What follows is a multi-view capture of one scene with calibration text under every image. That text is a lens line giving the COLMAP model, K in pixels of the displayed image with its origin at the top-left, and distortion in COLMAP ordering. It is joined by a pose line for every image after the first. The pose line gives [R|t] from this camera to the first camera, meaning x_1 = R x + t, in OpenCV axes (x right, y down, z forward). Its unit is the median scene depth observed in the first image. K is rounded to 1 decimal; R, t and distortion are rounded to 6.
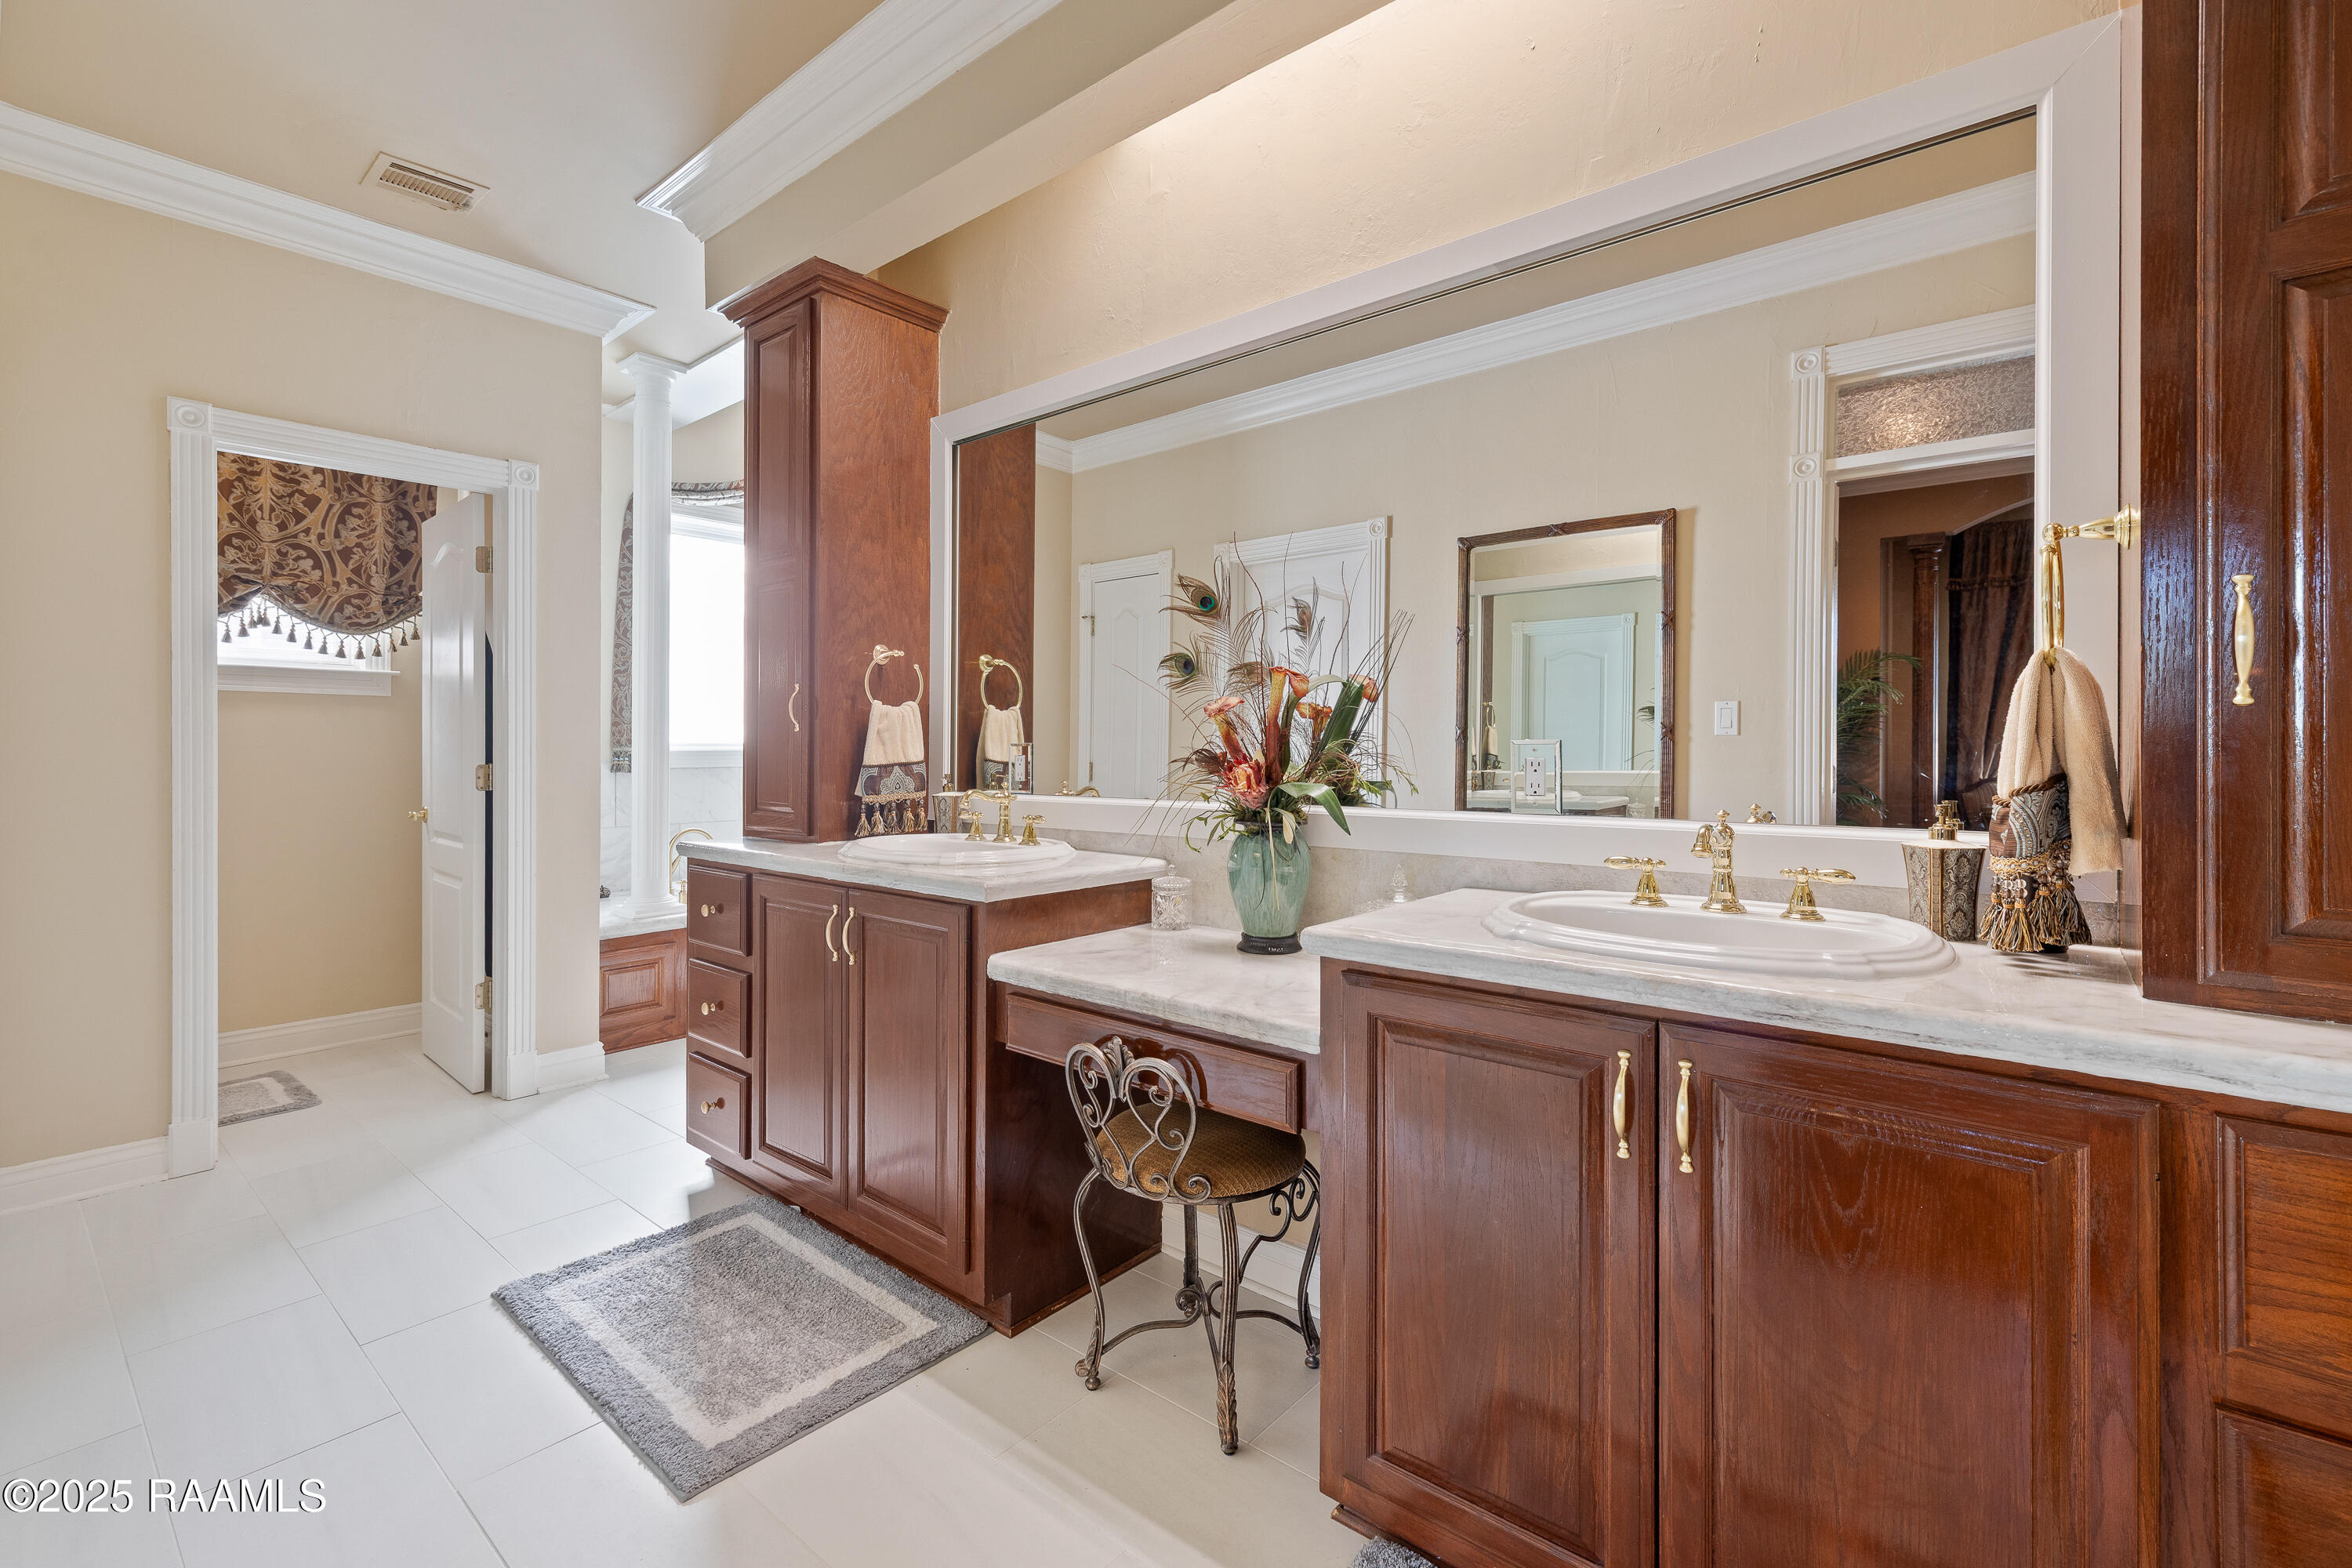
lens RADIAL K [[1016.8, 0, 1179.1], [0, 1016.8, 780.9], [0, 0, 1]] dist [0.000065, 0.000006]
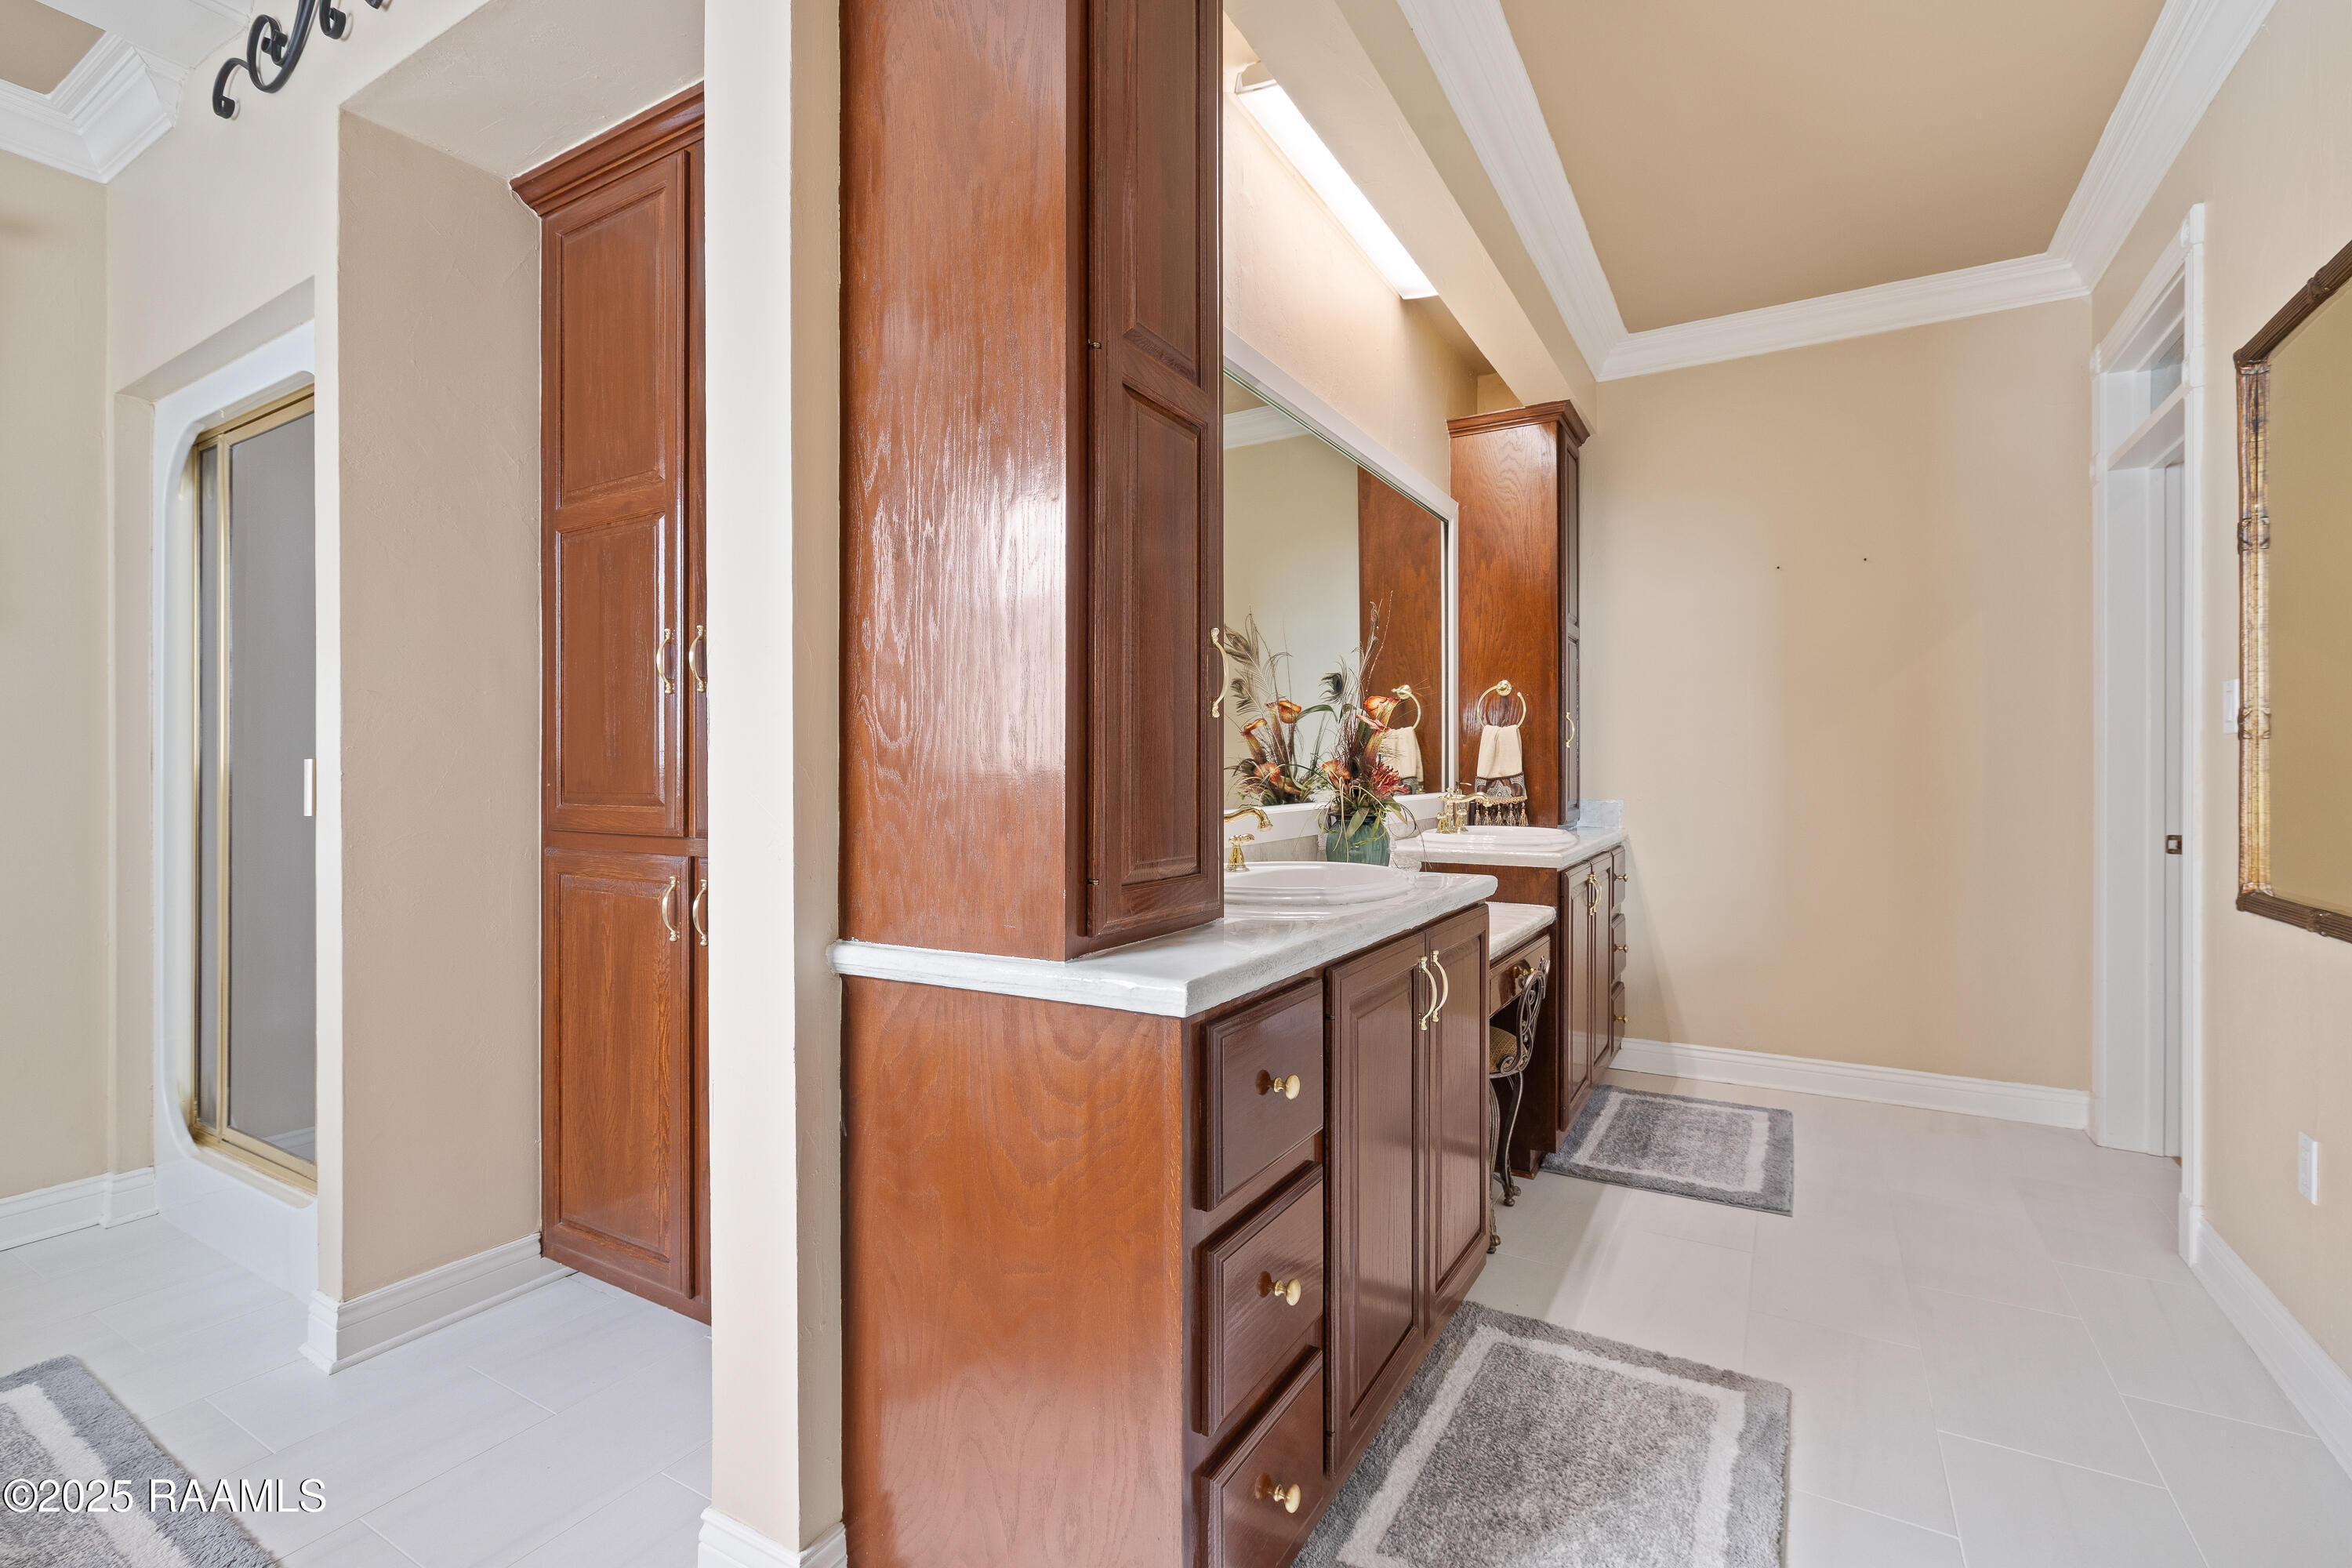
lens RADIAL K [[1035.2, 0, 1181.4], [0, 1035.2, 776.9], [0, 0, 1]] dist [0.002300, 0.000074]
pose [[-0.172862, -0.006727, 0.984923, -1.251978], [-0.002319, 0.999977, 0.006422, -0.022854], [-0.984943, -0.001174, -0.172874, 1.531109]]
